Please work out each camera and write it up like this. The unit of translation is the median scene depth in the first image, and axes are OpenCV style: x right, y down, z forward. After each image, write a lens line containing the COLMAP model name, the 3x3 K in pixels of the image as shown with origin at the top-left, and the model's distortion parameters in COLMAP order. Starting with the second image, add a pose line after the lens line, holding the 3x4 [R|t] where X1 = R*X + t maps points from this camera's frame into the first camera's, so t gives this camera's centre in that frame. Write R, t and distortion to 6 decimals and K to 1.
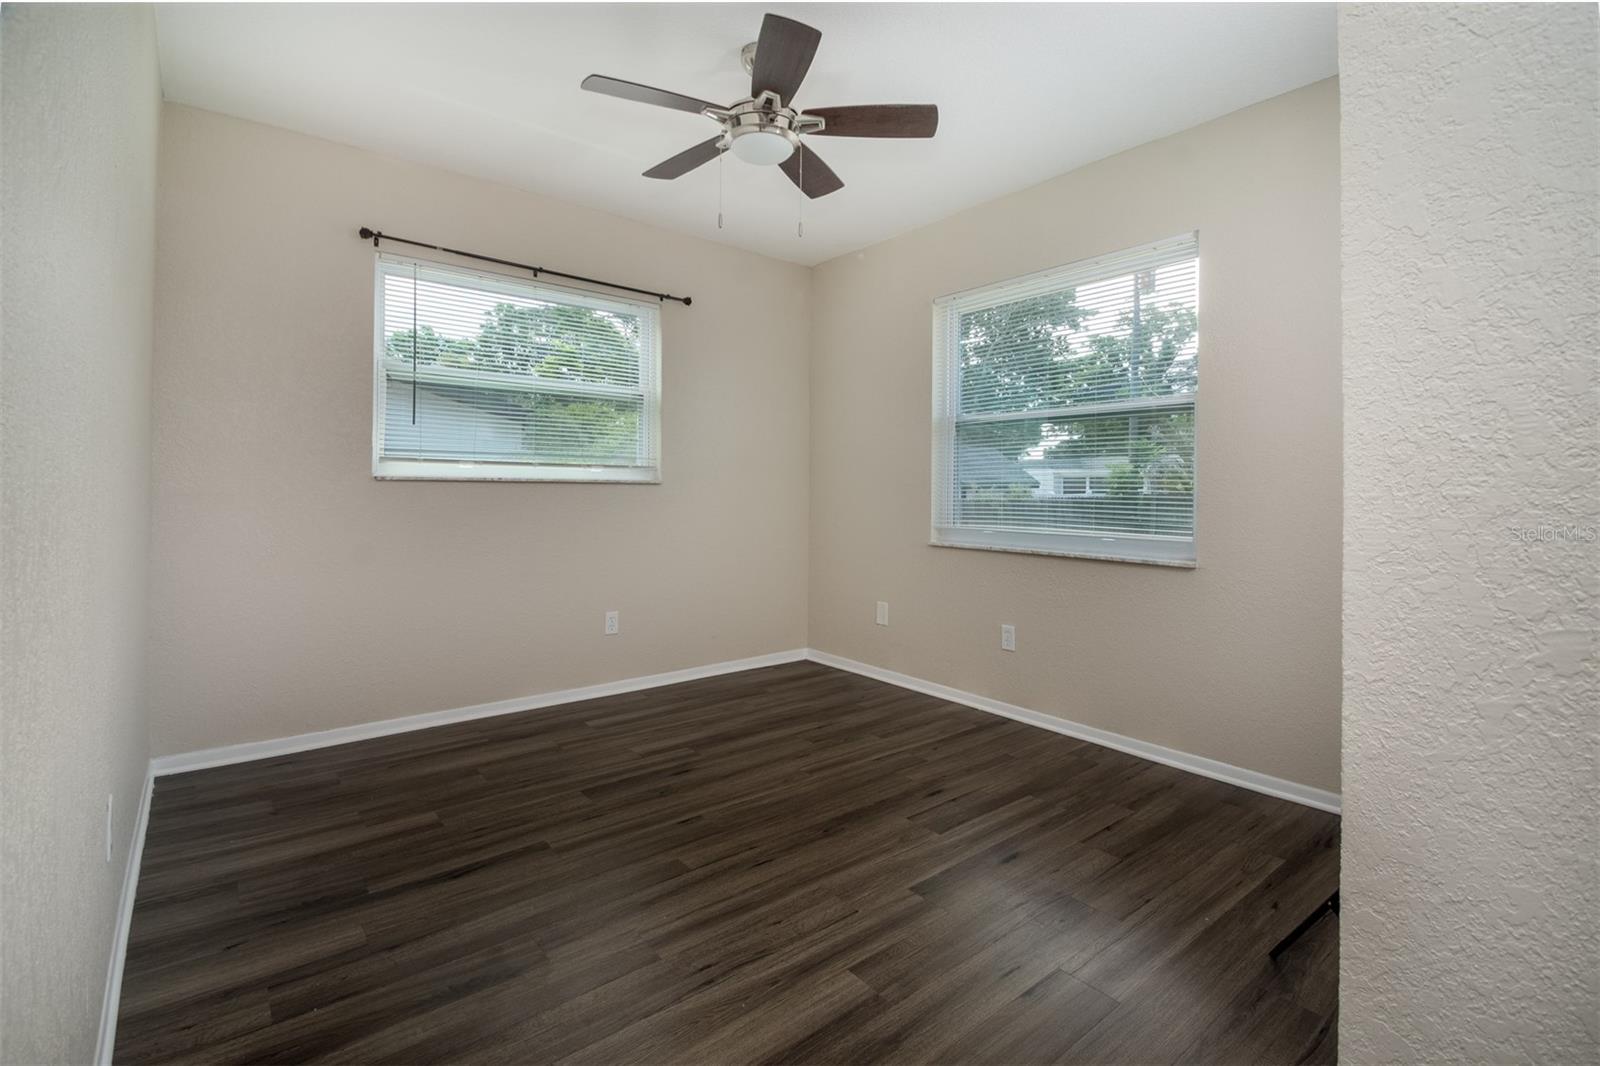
lens RADIAL K [[742.0, 0, 823.9], [0, 742.0, 492.0], [0, 0, 1]] dist [0.001041, -0.000290]
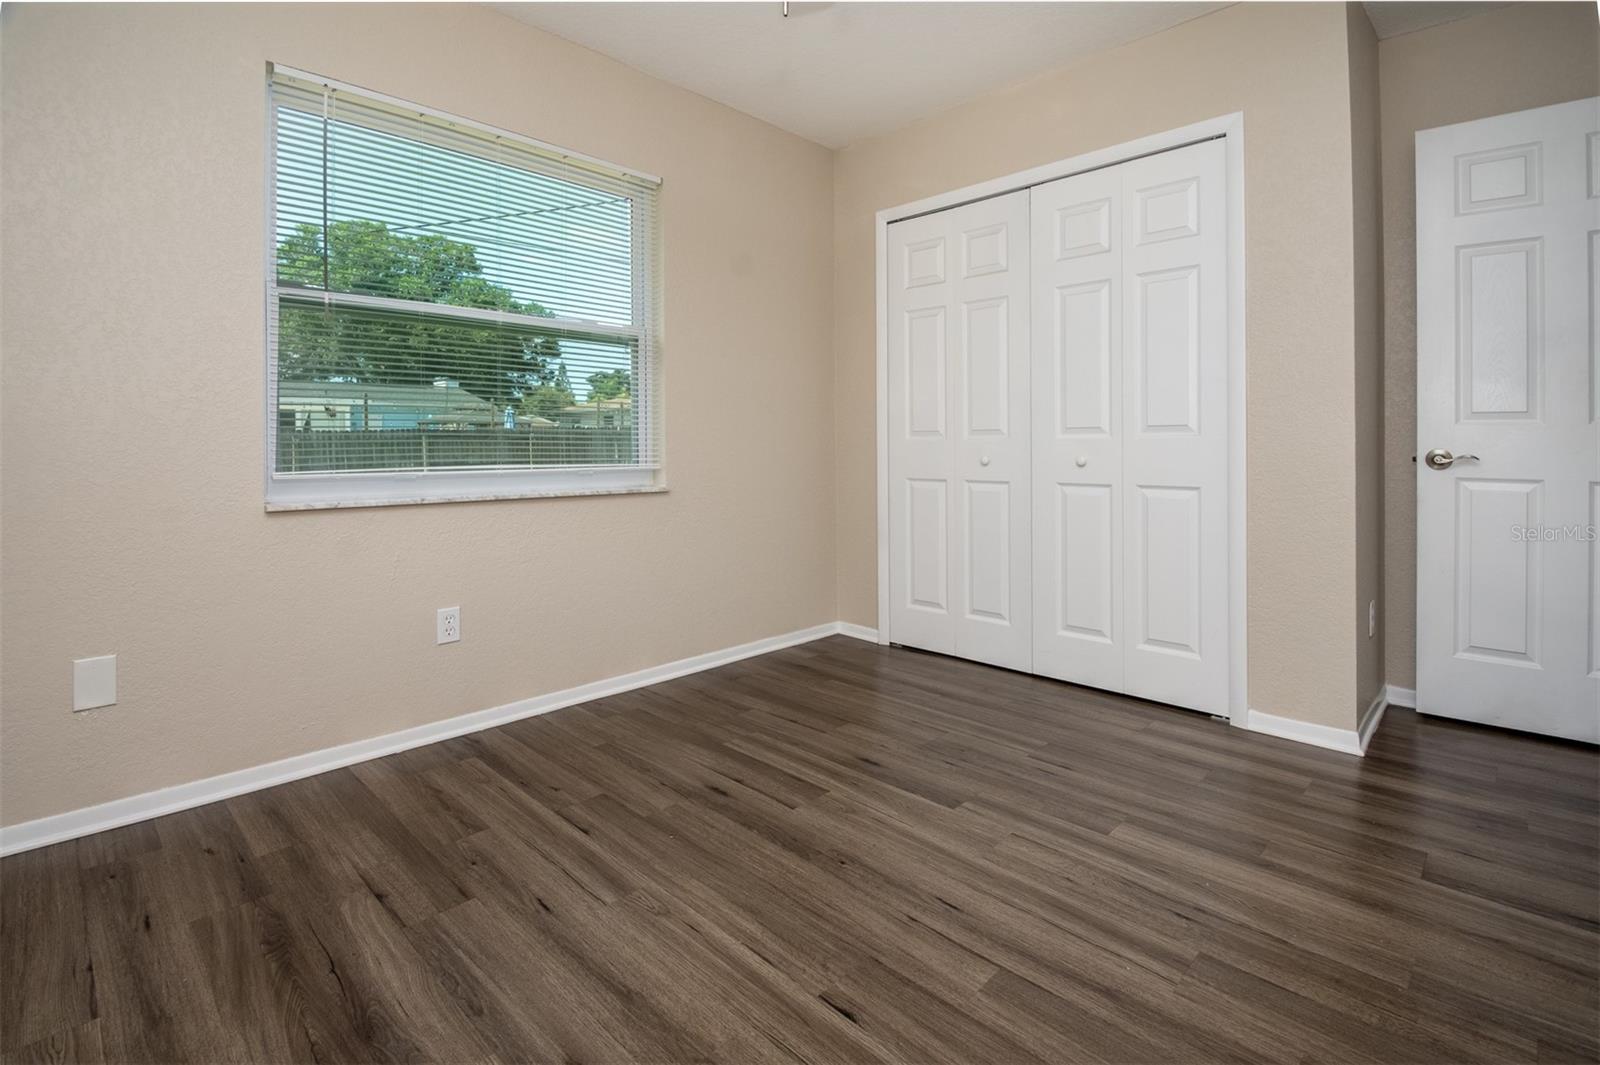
lens RADIAL K [[742.0, 0, 801.7], [0, 742.0, 531.4], [0, 0, 1]] dist [0.001041, -0.000290]
pose [[-0.106979, -0.123975, 0.986502, -0.628756], [-0.001117, 0.992210, 0.124571, 0.030346], [-0.994261, 0.012224, -0.106284, 1.019480]]
